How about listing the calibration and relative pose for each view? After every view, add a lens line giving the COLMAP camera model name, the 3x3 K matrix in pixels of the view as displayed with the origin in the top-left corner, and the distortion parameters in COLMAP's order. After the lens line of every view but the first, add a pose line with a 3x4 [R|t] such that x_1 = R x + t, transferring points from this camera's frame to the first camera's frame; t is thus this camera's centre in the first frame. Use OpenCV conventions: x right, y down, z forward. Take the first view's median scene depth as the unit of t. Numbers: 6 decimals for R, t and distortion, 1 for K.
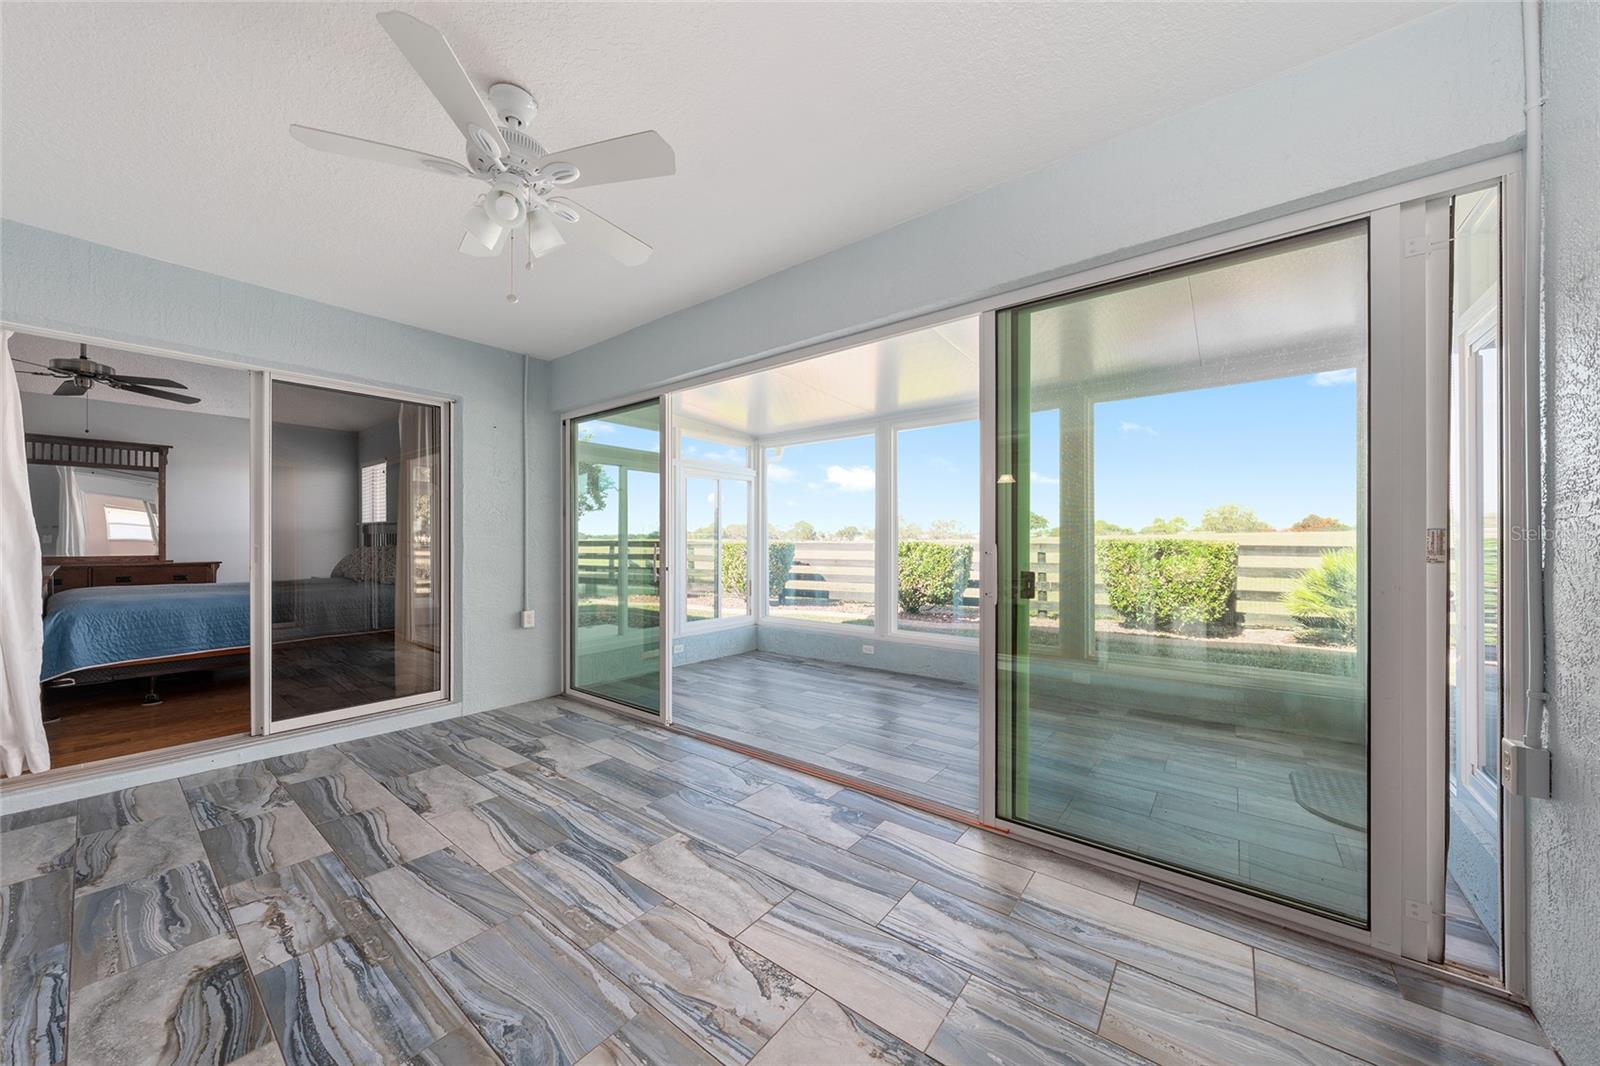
lens RADIAL K [[550.7, 0, 787.4], [0, 550.7, 550.1], [0, 0, 1]] dist [-0.002123, -0.000113]
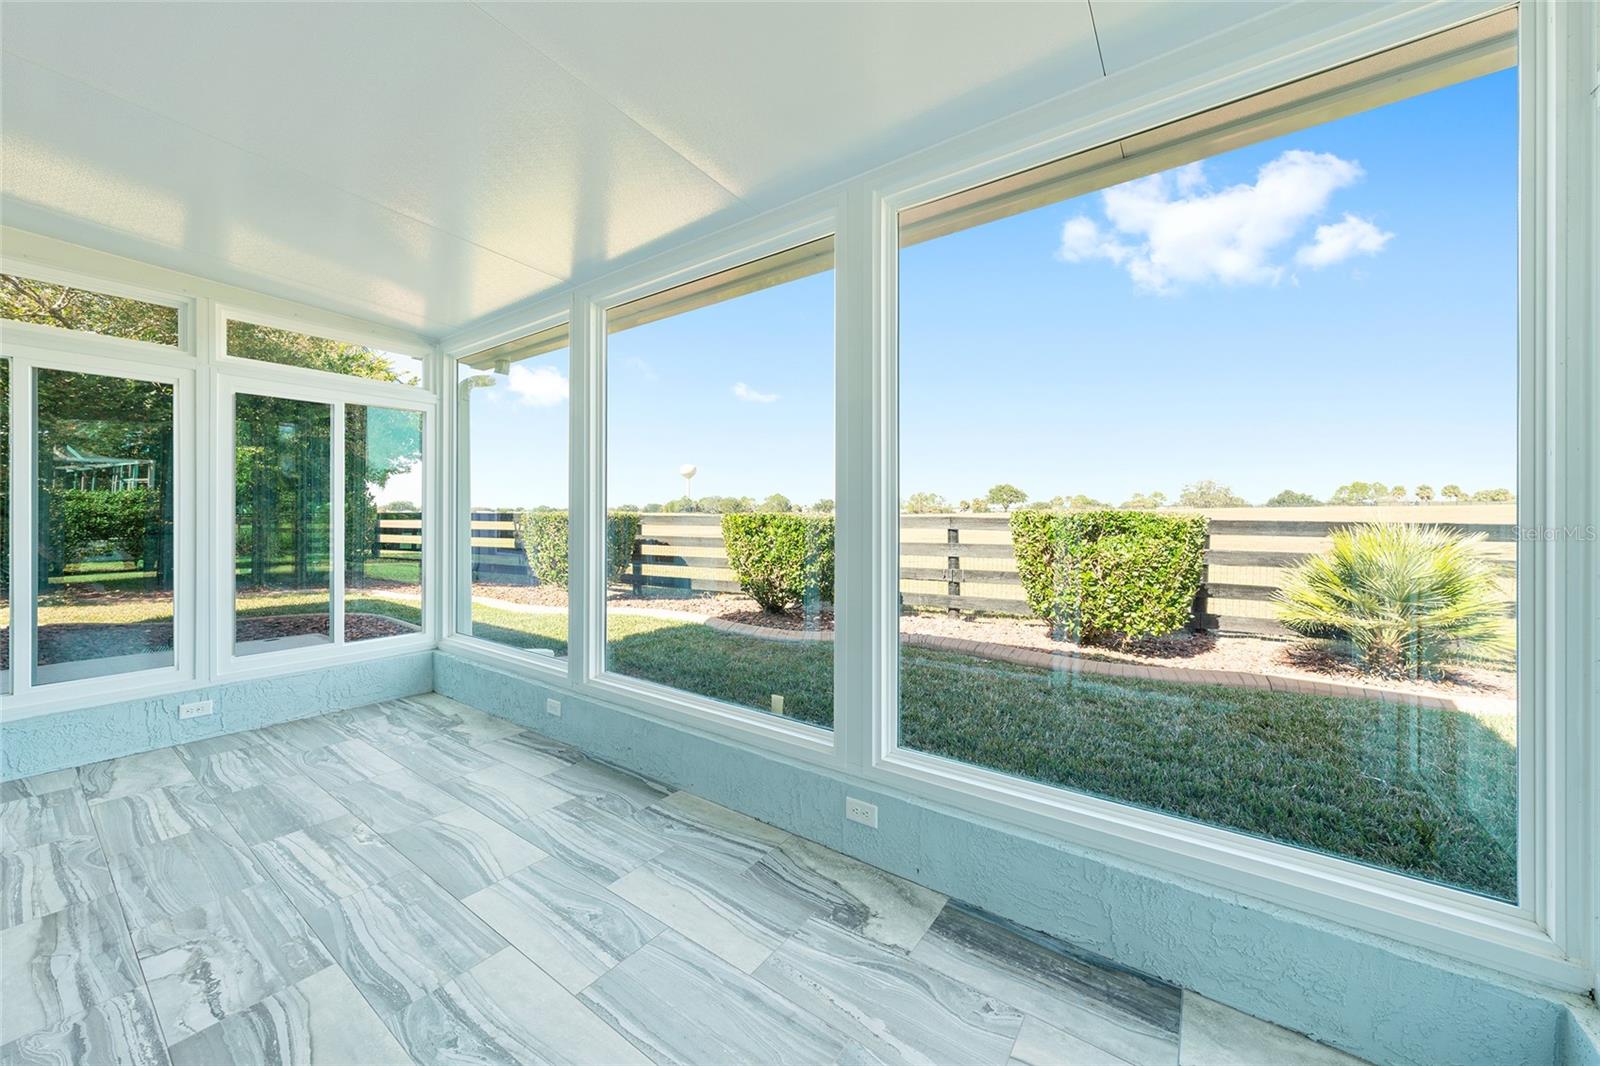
lens RADIAL K [[561.9, 0, 800.9], [0, 561.9, 527.5], [0, 0, 1]] dist [-0.000262, 0.000599]
pose [[0.998705, 0.002248, 0.050817, 0.257531], [-0.002541, 0.999981, 0.005694, -0.001630], [-0.050803, -0.005815, 0.998692, 0.305044]]
